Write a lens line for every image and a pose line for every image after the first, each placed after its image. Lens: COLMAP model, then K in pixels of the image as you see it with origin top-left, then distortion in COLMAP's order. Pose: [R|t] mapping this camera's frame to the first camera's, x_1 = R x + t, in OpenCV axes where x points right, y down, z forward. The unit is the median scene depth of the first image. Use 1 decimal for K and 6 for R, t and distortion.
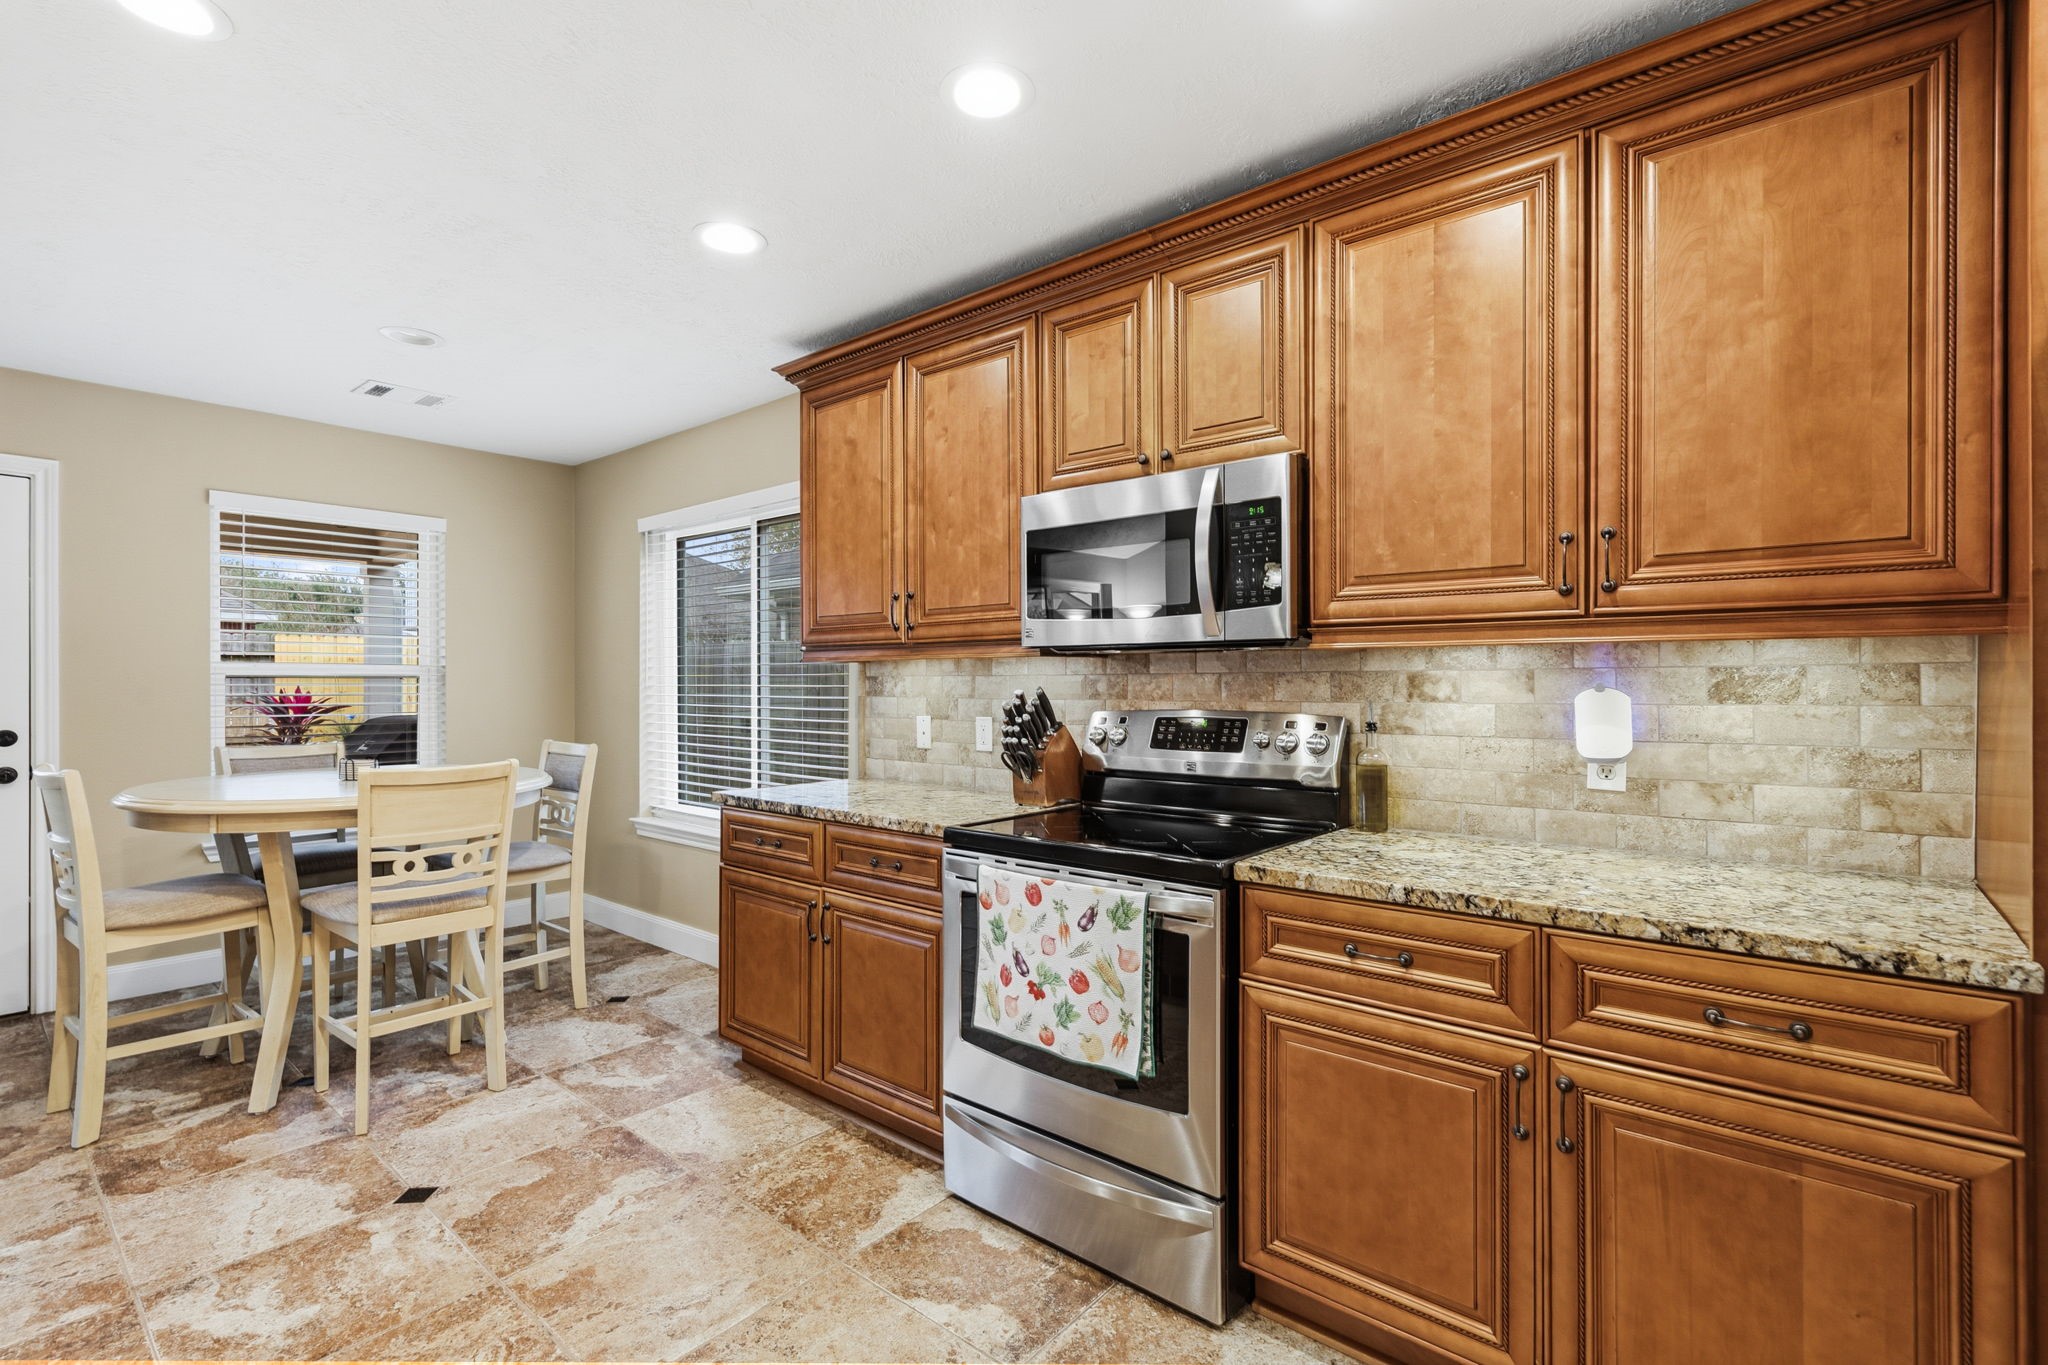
lens RADIAL K [[923.4, 0, 1003.6], [0, 923.4, 680.5], [0, 0, 1]] dist [-0.006990, 0.001572]
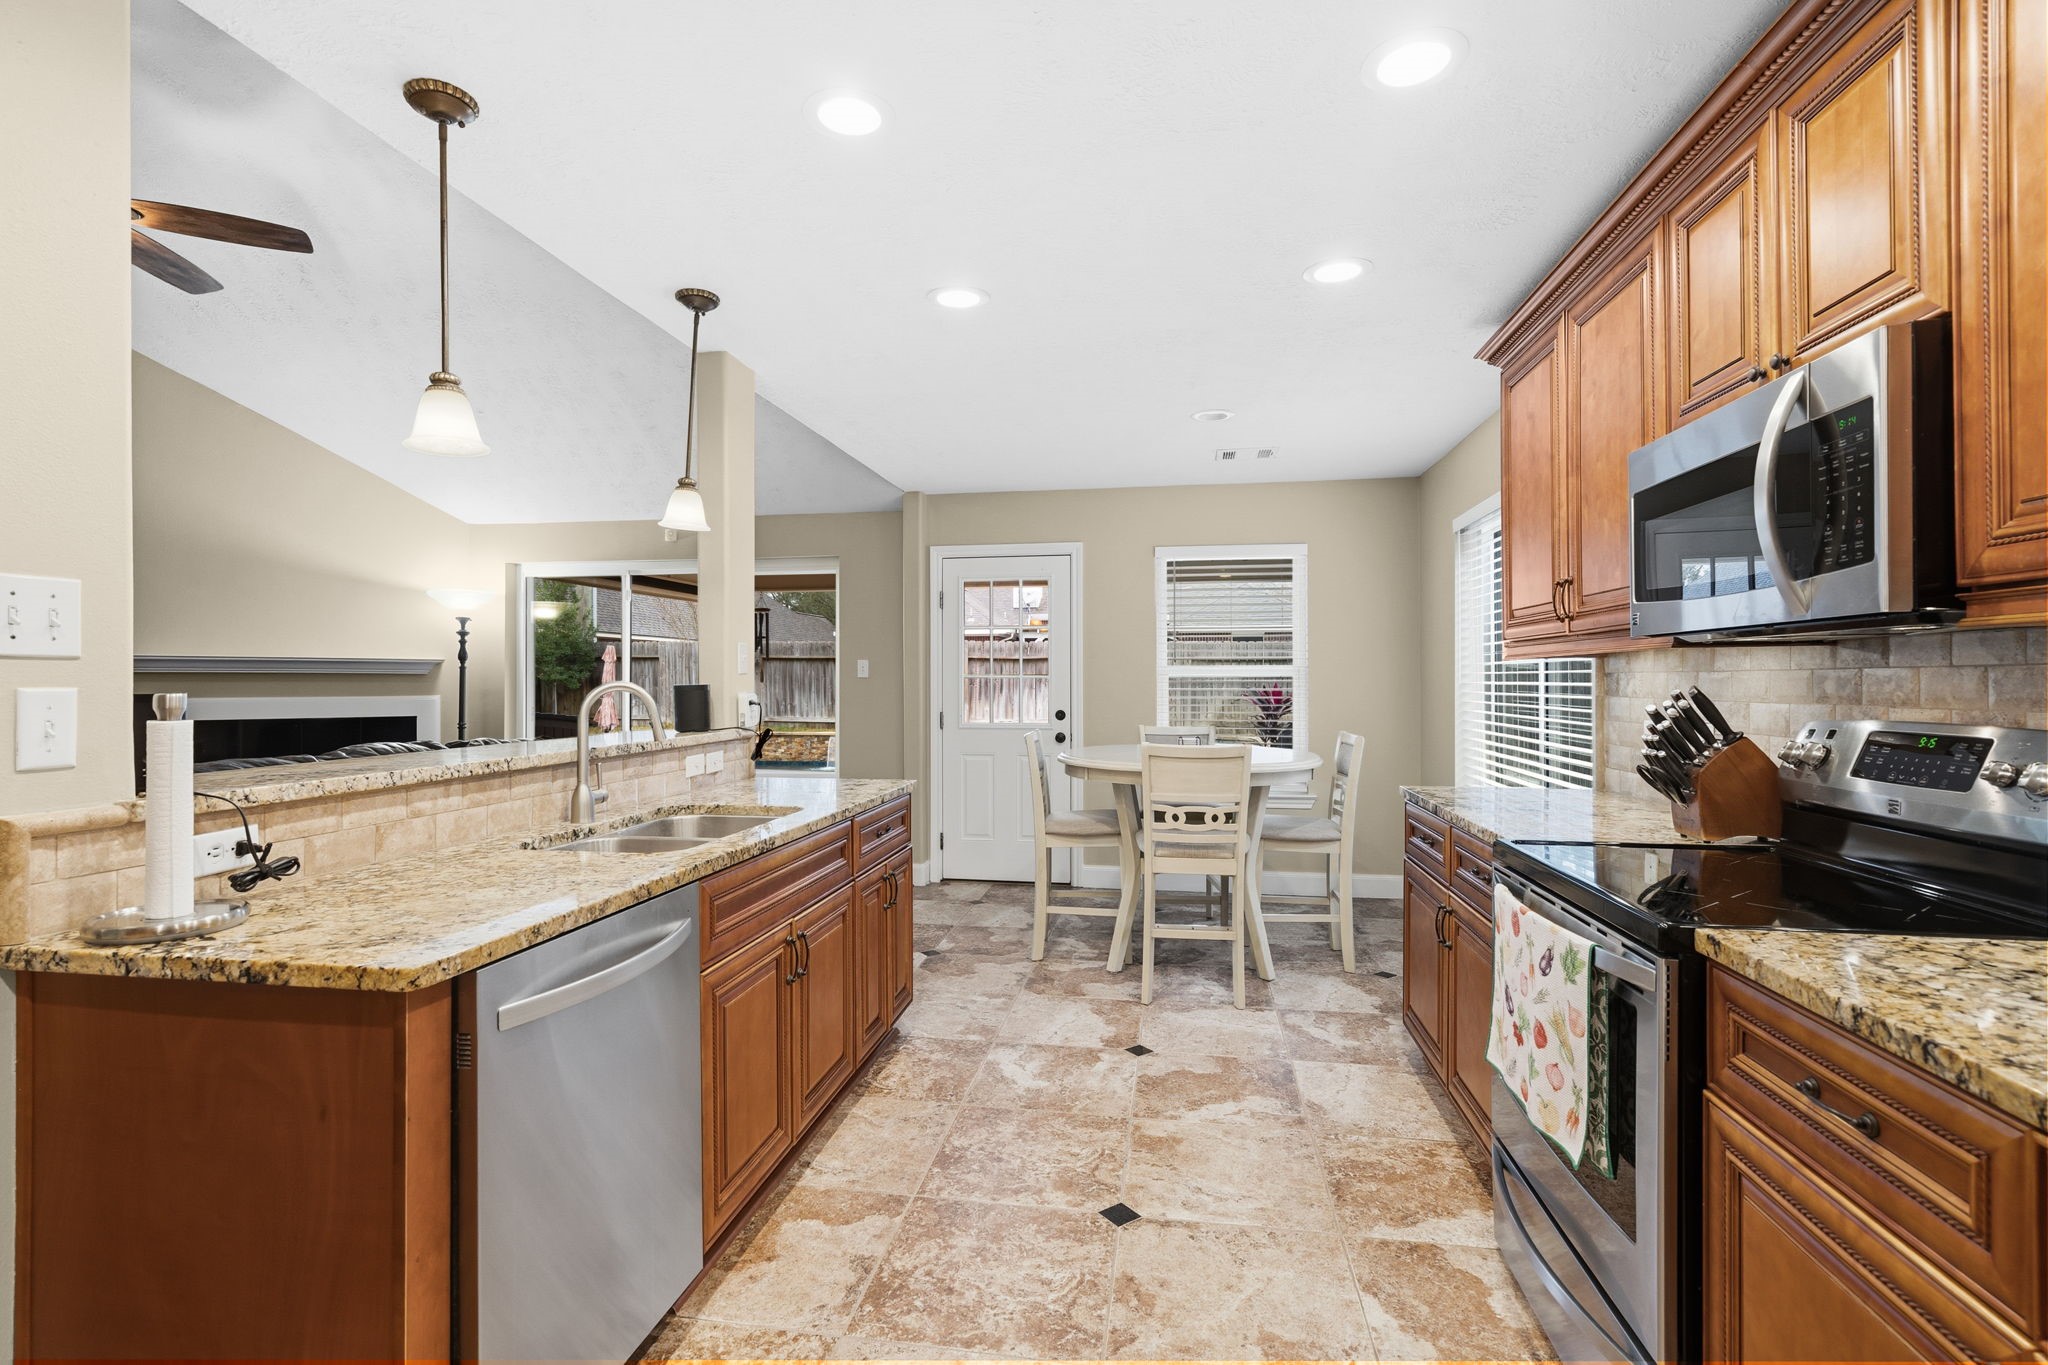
lens RADIAL K [[923.4, 0, 1014.6], [0, 923.4, 674.3], [0, 0, 1]] dist [-0.006990, 0.001572]
pose [[0.512549, -0.007446, -0.858625, 0.444009], [0.004799, 0.999972, -0.005807, -0.001408], [0.858644, -0.001144, 0.512571, 0.119299]]
